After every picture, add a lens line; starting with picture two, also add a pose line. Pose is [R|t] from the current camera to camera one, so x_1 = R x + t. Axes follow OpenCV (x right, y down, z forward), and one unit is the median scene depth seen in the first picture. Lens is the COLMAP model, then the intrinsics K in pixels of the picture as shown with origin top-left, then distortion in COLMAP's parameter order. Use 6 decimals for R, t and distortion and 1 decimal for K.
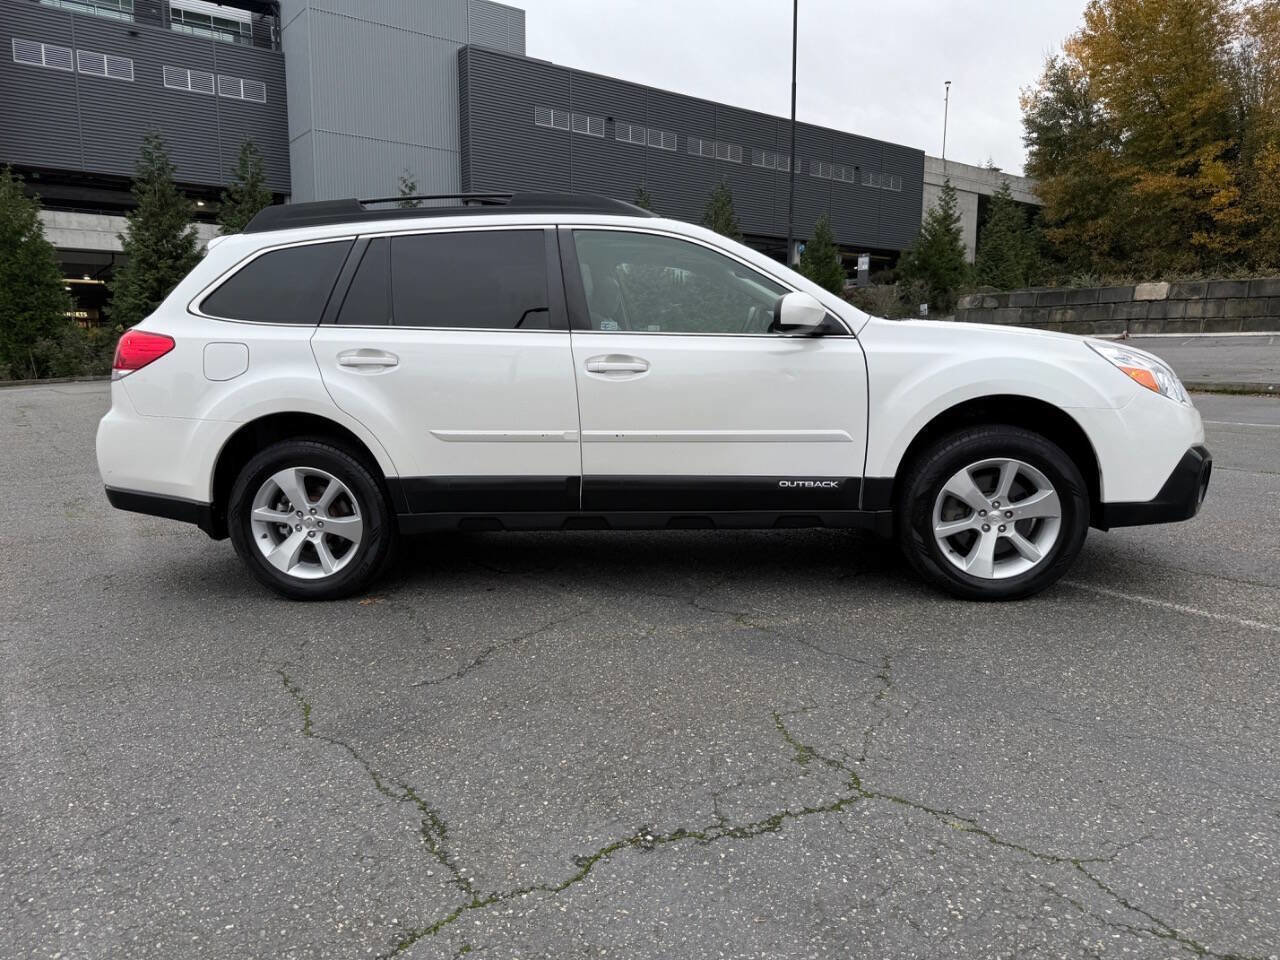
lens RADIAL K [[904.2, 0, 646.7], [0, 904.2, 483.9], [0, 0, 1]] dist [0.047249, -0.030331]
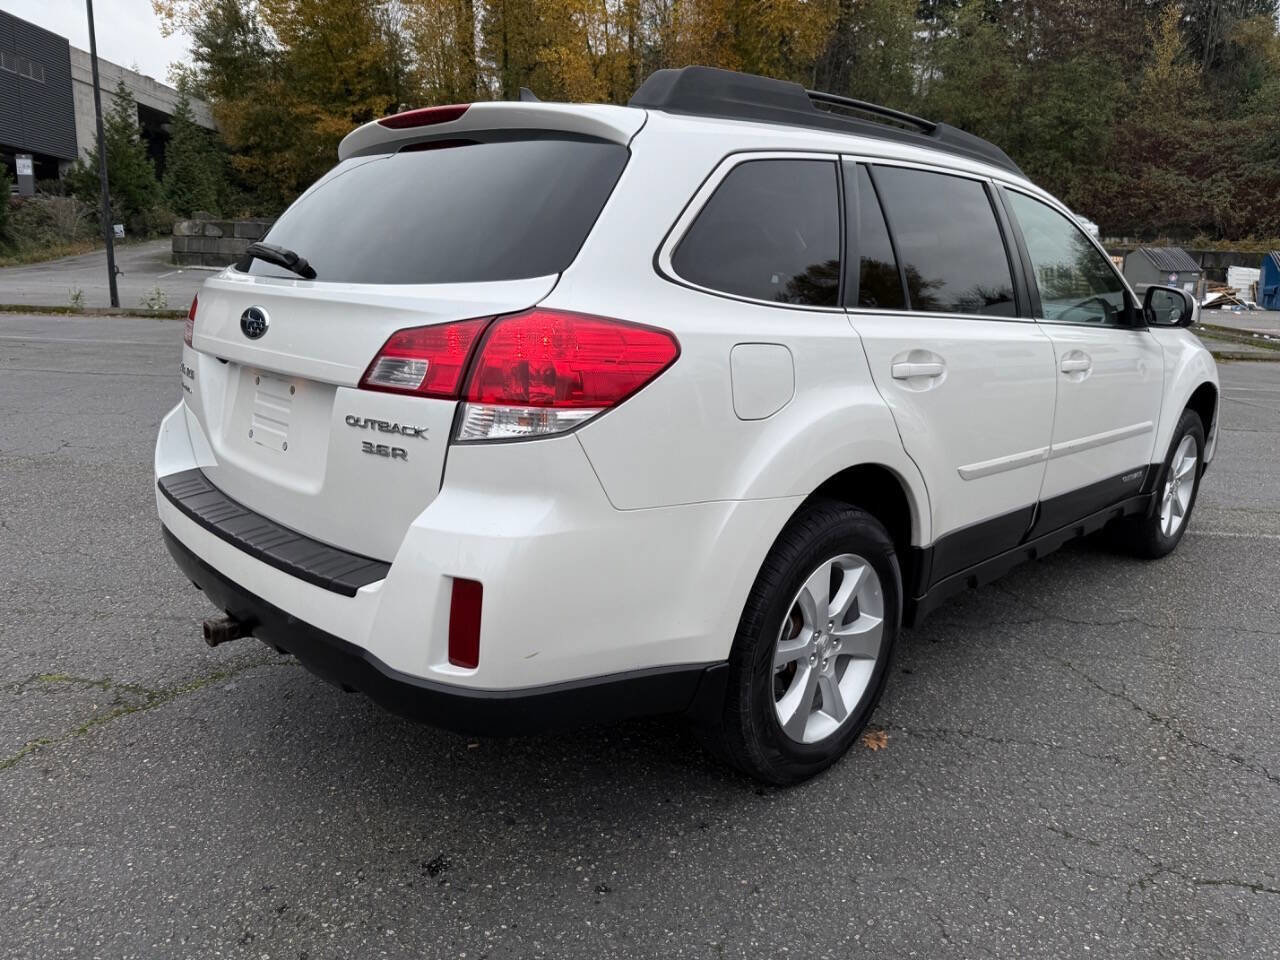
lens RADIAL K [[932.1, 0, 589.3], [0, 932.1, 468.0], [0, 0, 1]] dist [0.027217, -0.004807]
pose [[0.667076, -0.119870, 0.735282, -0.079642], [0.079265, 0.992788, 0.089938, -0.012170], [-0.740761, -0.001713, 0.671767, 0.062793]]
